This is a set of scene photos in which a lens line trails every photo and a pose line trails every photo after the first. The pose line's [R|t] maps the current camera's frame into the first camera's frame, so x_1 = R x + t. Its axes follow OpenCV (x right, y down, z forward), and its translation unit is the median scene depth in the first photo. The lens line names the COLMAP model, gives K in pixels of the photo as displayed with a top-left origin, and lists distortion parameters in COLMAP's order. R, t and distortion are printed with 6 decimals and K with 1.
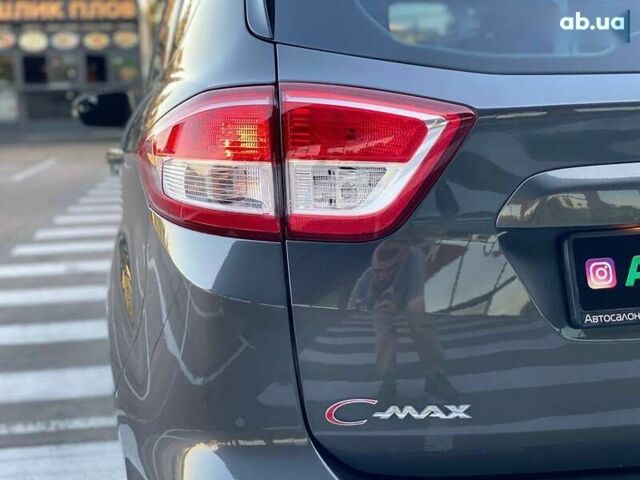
lens RADIAL K [[986.8, 0, 321.4], [0, 986.8, 240.6], [0, 0, 1]] dist [0.038913, 0.000000]
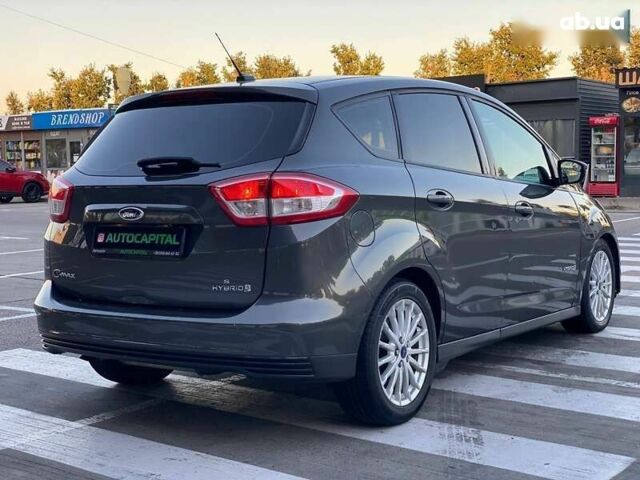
lens RADIAL K [[986.8, 0, 313.7], [0, 986.8, 240.4], [0, 0, 1]] dist [0.038913, 0.000000]
pose [[0.729189, 0.072856, -0.680423, 2.990018], [-0.088095, 0.996037, 0.012242, -0.058009], [0.678618, 0.051016, 0.732718, -0.898091]]
